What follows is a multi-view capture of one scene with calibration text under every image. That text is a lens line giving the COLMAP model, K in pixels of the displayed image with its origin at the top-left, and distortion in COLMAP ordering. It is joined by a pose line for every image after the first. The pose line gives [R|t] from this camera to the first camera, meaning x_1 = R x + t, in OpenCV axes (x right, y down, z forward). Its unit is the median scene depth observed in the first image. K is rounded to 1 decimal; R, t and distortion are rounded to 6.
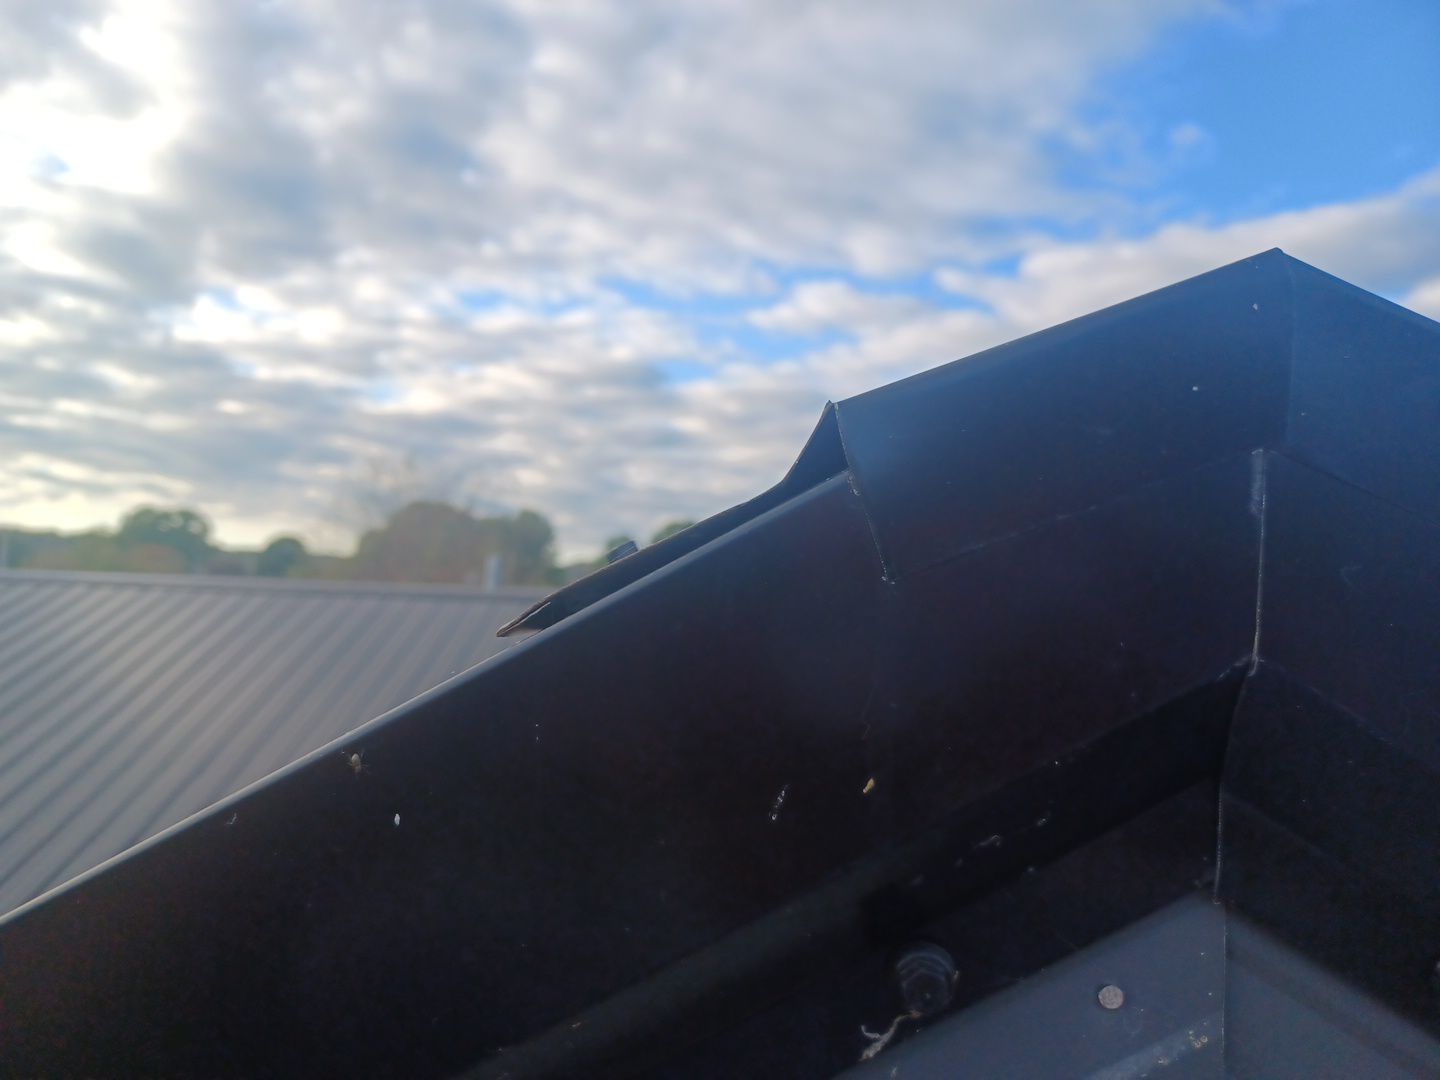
lens RADIAL K [[1131.5, 0, 646.4], [0, 1131.5, 538.3], [0, 0, 1]] dist [0.064386, -0.091795]
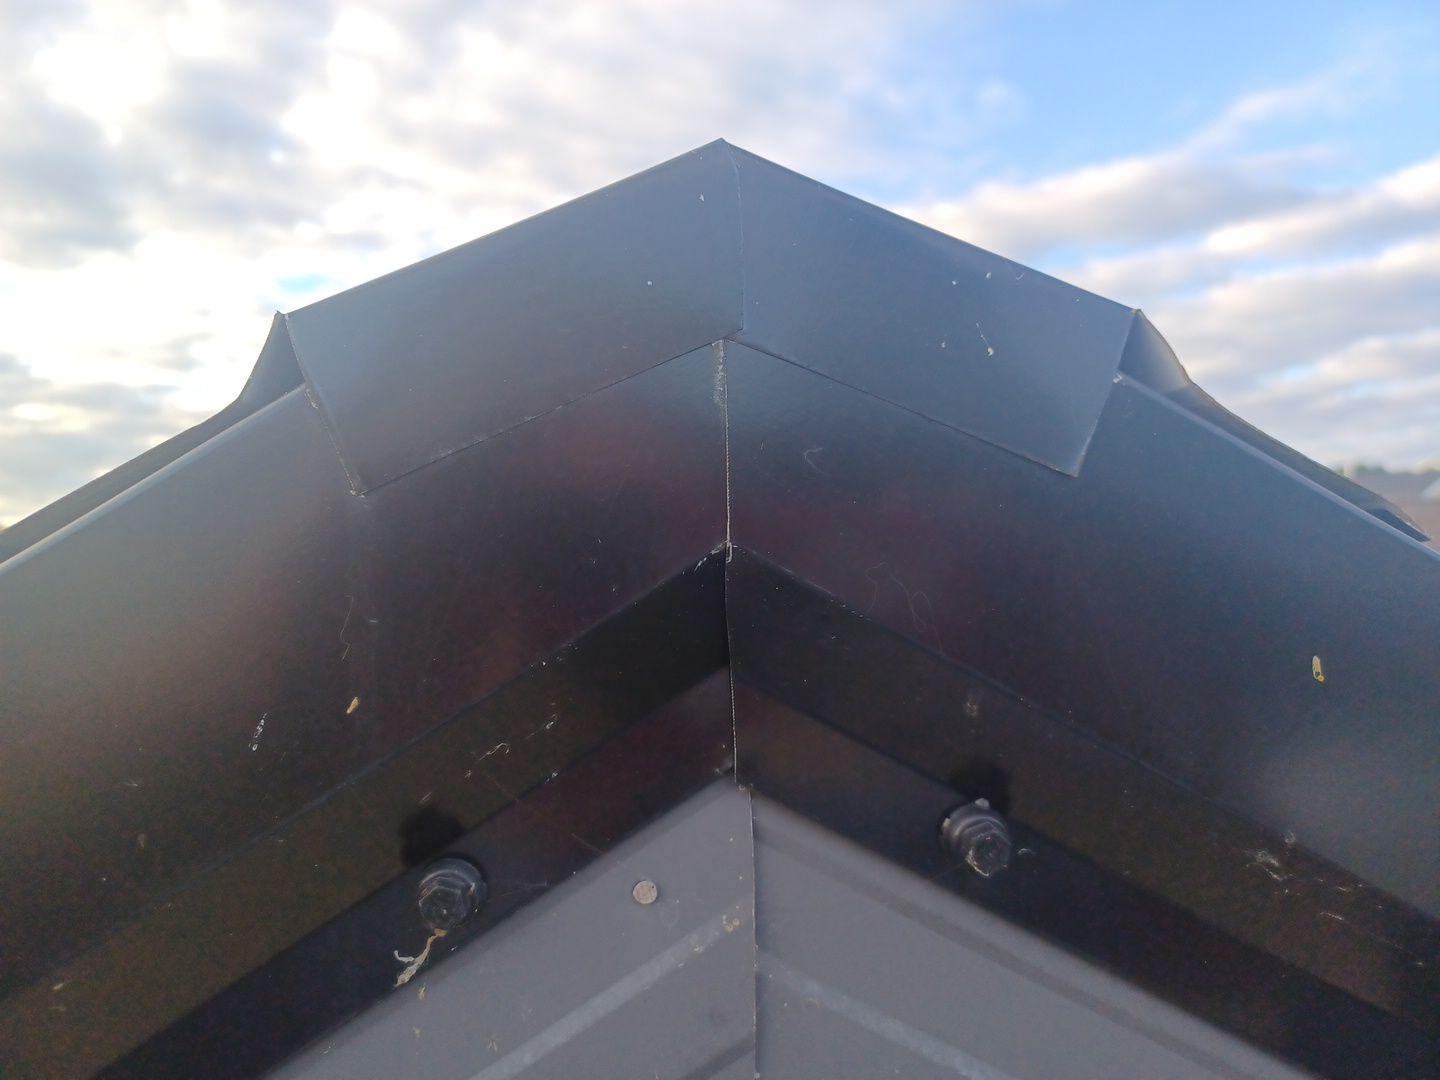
lens RADIAL K [[1143.2, 0, 643.8], [0, 1143.2, 539.8], [0, 0, 1]] dist [0.070097, -0.103644]
pose [[0.989115, -0.075661, 0.126206, 0.302785], [0.073022, 0.997007, 0.025412, 0.063650], [-0.127751, -0.015919, 0.991679, -0.007674]]
